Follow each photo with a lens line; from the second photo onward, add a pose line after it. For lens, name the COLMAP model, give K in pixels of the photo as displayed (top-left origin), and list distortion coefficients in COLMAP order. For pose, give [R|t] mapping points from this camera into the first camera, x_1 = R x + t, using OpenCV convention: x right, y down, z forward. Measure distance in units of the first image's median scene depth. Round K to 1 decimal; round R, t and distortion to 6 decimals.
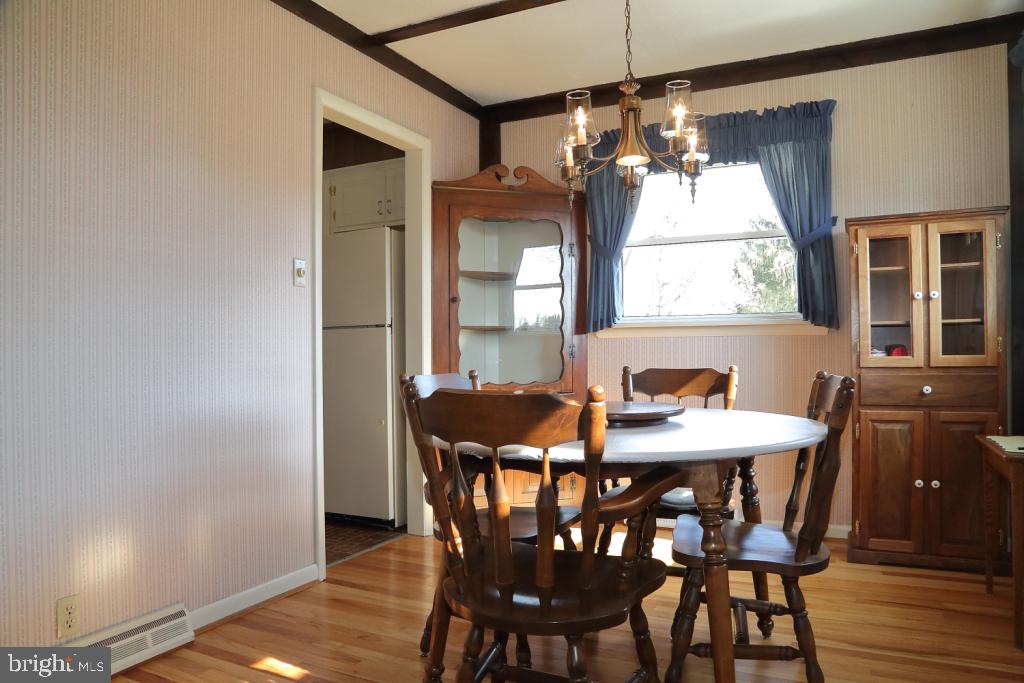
lens RADIAL K [[695.2, 0, 513.9], [0, 695.2, 347.5], [0, 0, 1]] dist [-0.121925, 0.064038]
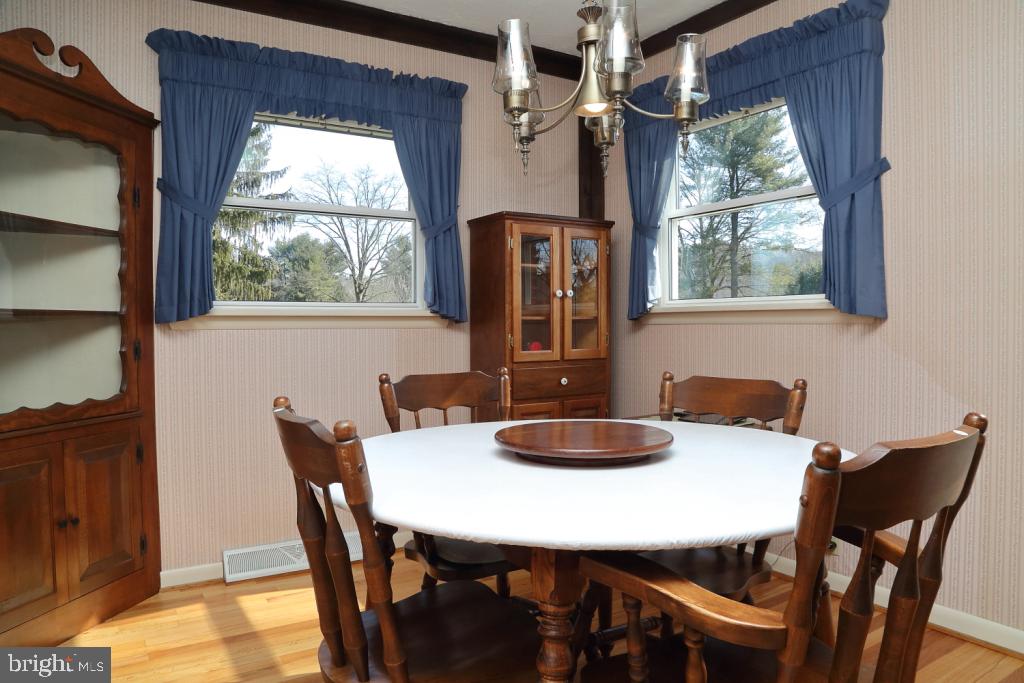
lens RADIAL K [[695.2, 0, 513.9], [0, 695.2, 347.5], [0, 0, 1]] dist [-0.121925, 0.064038]
pose [[0.505643, -0.019893, 0.862513, -0.382711], [0.007992, 0.999799, 0.018374, -0.012199], [-0.862706, -0.002397, 0.505701, 0.498888]]
